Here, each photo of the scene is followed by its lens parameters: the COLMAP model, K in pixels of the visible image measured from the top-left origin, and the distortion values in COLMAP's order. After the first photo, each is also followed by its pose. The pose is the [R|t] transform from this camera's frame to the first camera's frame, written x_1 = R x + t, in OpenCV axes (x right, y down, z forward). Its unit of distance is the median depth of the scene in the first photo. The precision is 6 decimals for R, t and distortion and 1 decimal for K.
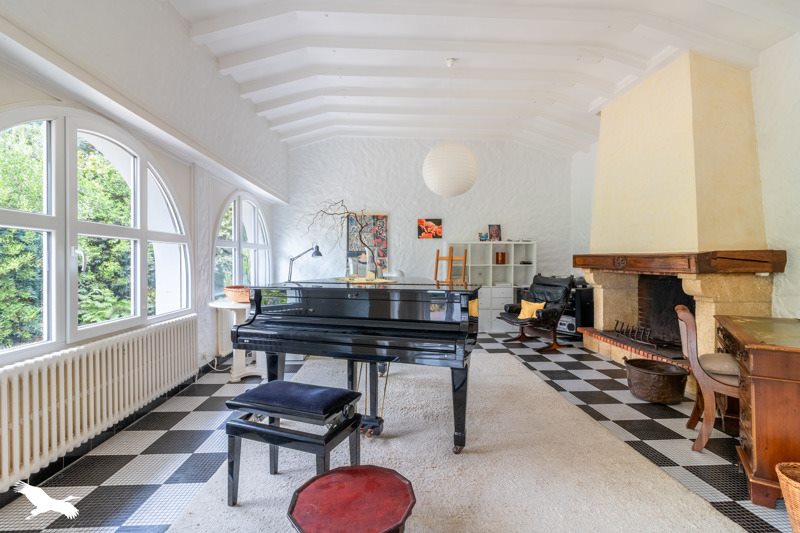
lens RADIAL K [[372.4, 0, 398.6], [0, 372.4, 262.4], [0, 0, 1]] dist [0.001262, 0.000043]
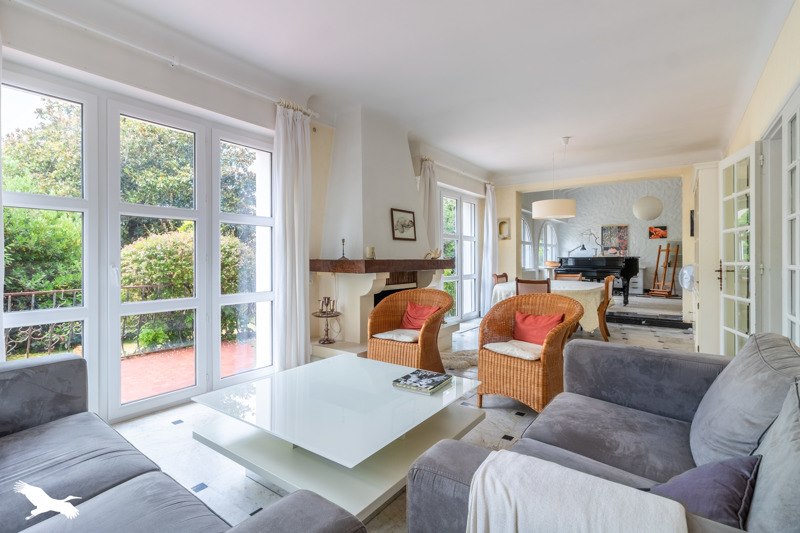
lens RADIAL K [[372.4, 0, 399.7], [0, 372.4, 261.4], [0, 0, 1]] dist [0.001262, 0.000043]
pose [[0.772778, 0.005493, -0.634652, 0.248131], [-0.005273, 0.999984, 0.002234, 0.039052], [0.634654, 0.001620, 0.772795, -0.988749]]
